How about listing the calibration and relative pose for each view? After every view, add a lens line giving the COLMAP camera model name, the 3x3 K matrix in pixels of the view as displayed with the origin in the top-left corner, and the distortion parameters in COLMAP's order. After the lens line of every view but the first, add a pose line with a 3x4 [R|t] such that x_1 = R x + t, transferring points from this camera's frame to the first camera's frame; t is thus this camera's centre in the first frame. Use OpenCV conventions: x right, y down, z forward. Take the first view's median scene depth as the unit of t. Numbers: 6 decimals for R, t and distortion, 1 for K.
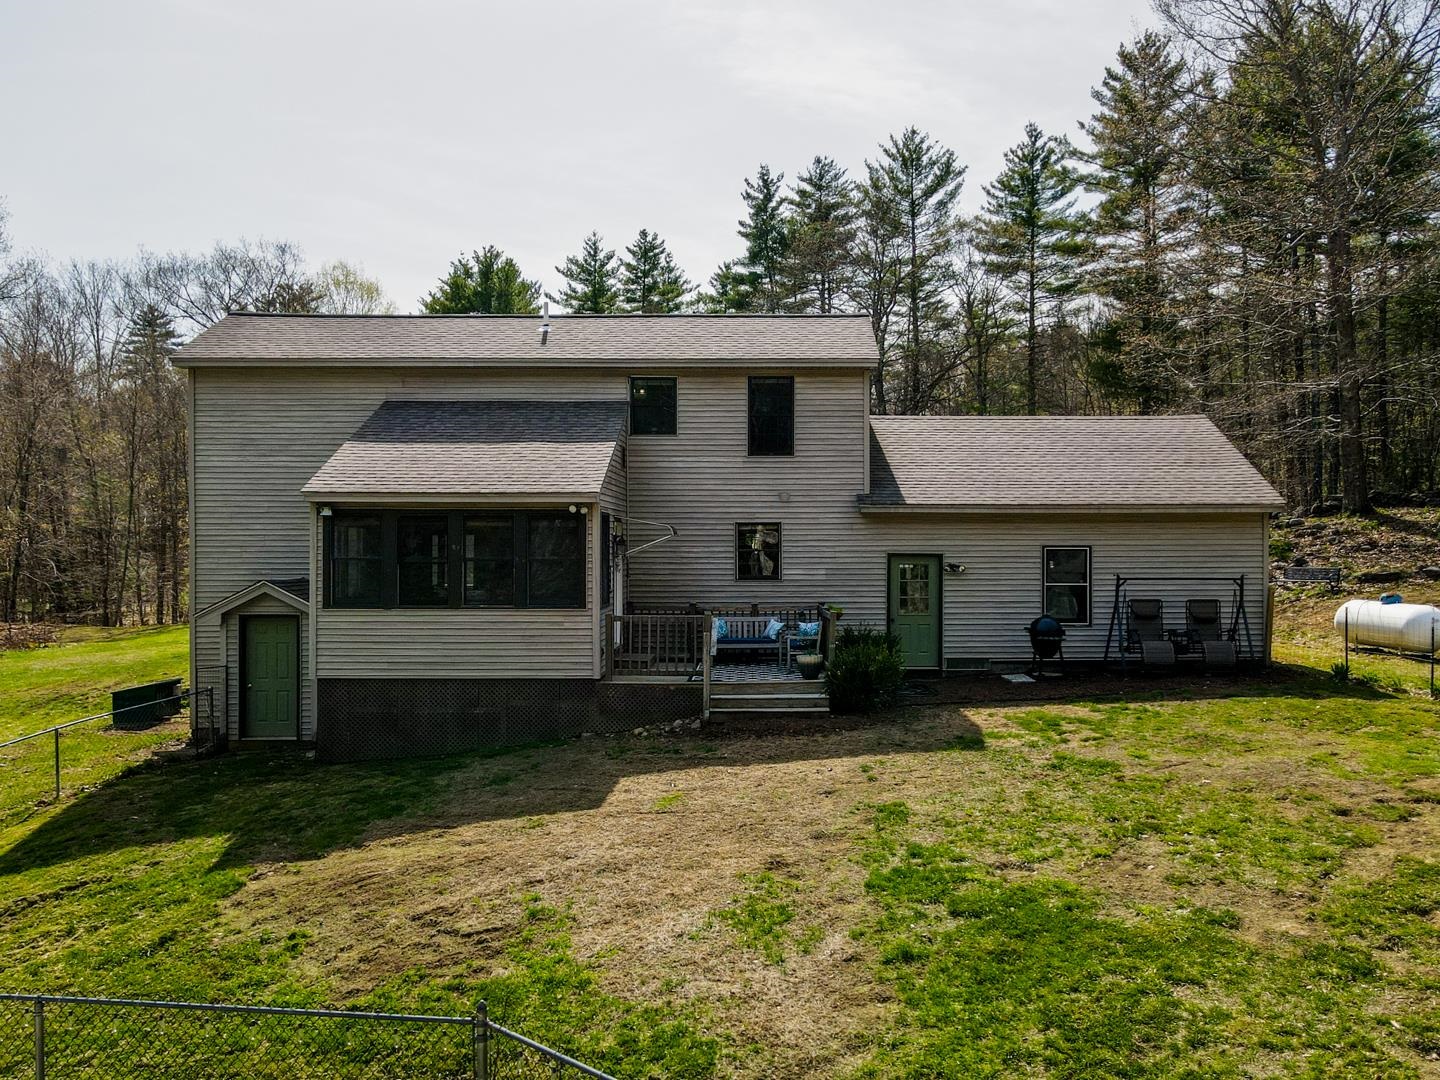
lens RADIAL K [[1048.4, 0, 739.1], [0, 1048.4, 539.3], [0, 0, 1]] dist [0.007739, 0.008117]
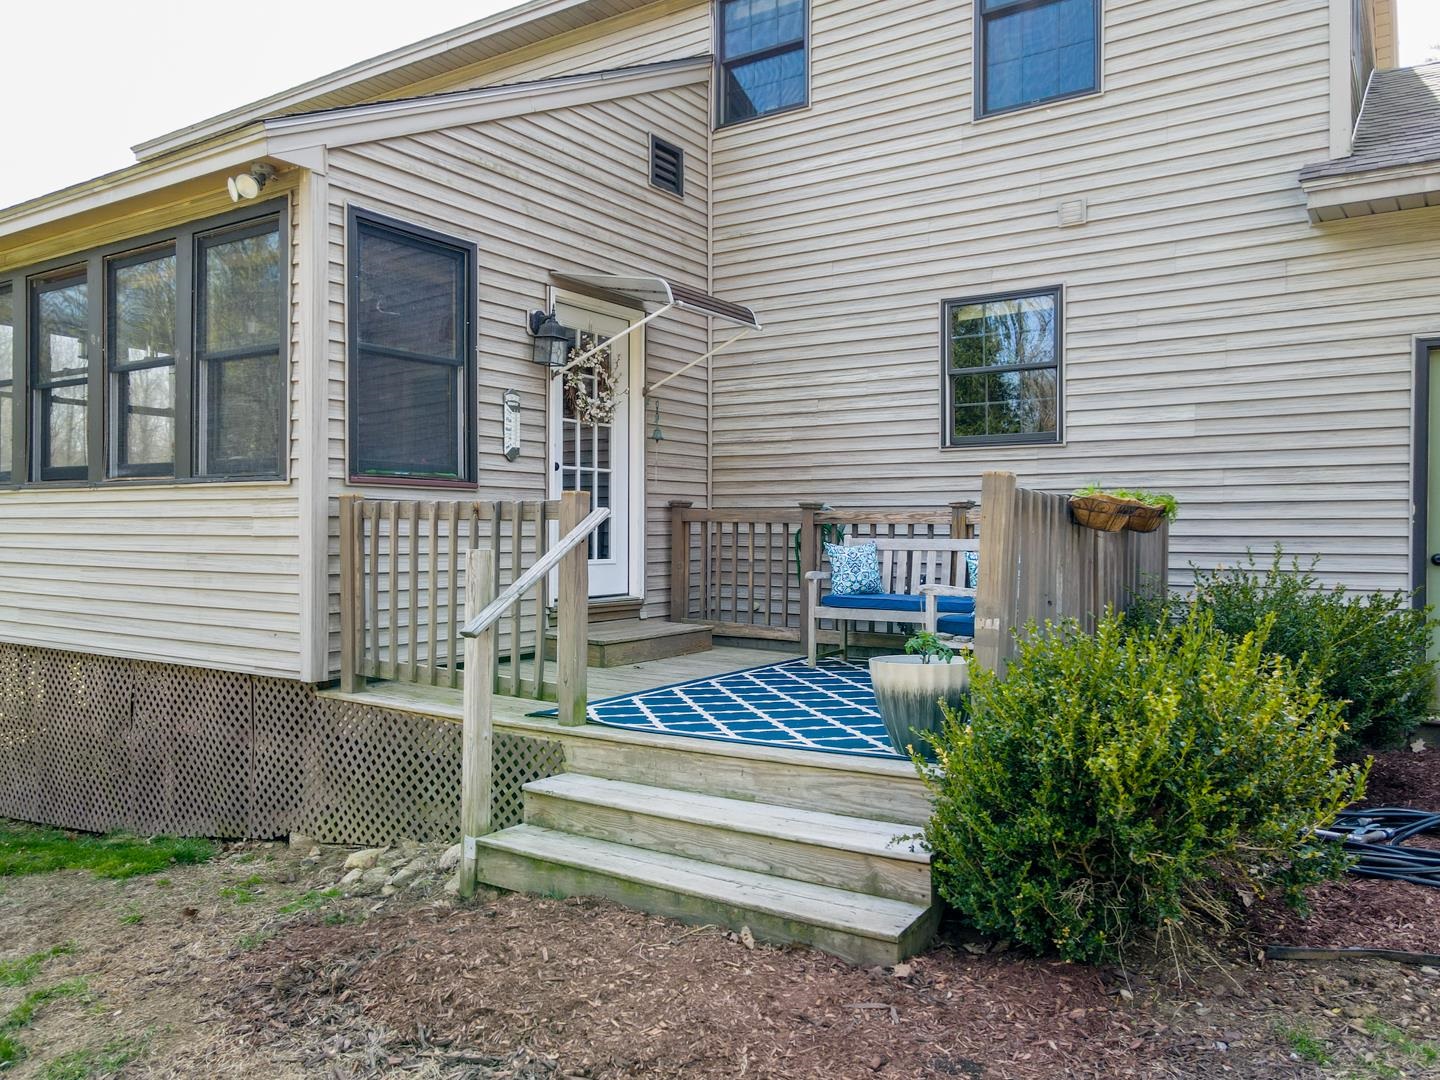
lens RADIAL K [[1048.4, 0, 739.1], [0, 1048.4, 539.3], [0, 0, 1]] dist [0.007739, 0.008117]
pose [[0.837350, 0.001252, -0.546666, 0.144428], [0.003596, 0.999963, 0.007799, 0.068552], [0.546656, -0.008496, 0.837314, 0.637141]]
